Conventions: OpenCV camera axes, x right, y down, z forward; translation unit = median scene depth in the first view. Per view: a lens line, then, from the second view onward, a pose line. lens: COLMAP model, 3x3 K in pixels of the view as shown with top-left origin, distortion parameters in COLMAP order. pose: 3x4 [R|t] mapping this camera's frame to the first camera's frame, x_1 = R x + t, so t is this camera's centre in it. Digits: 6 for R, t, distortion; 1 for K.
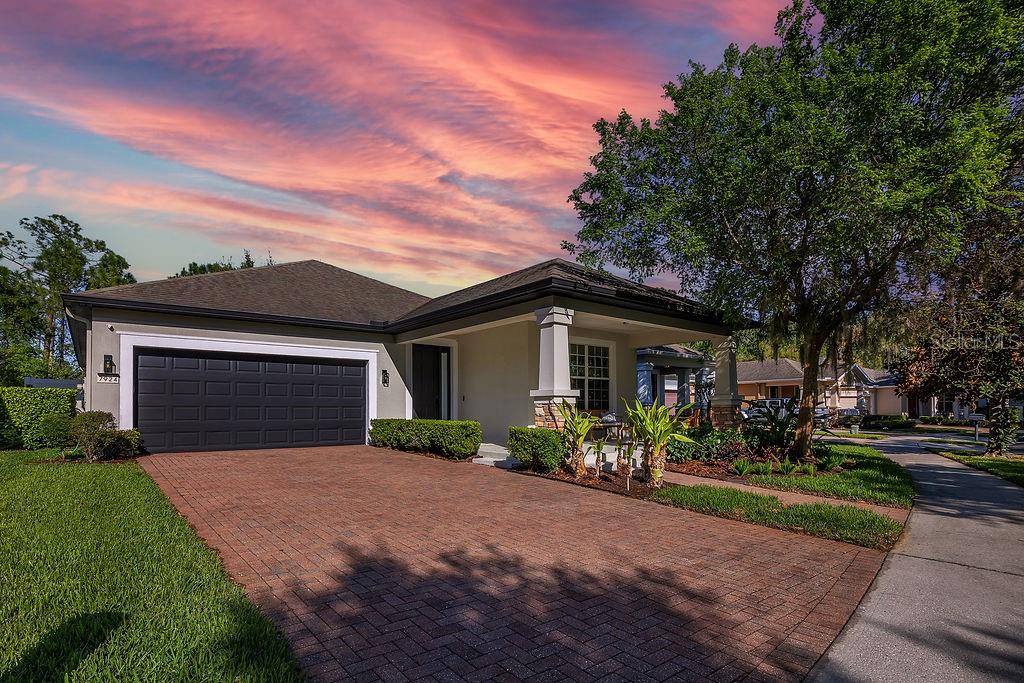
lens RADIAL K [[498.2, 0, 512.0], [0, 498.2, 341.5], [0, 0, 1]] dist [0.000108, 0.000008]
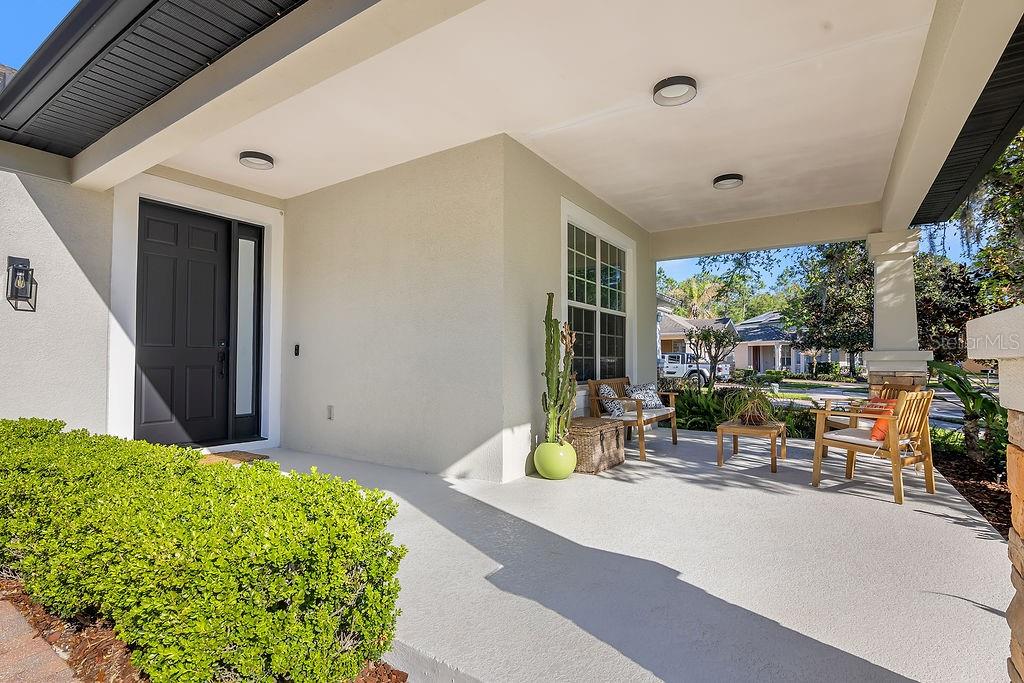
lens RADIAL K [[488.5, 0, 512.0], [0, 488.5, 341.5], [0, 0, 1]] dist [-0.000422, -0.000046]
pose [[0.936594, 0.014141, 0.350132, -0.080517], [-0.050686, 0.994145, 0.095432, 0.063626], [-0.346732, -0.107127, 0.931826, 0.611246]]
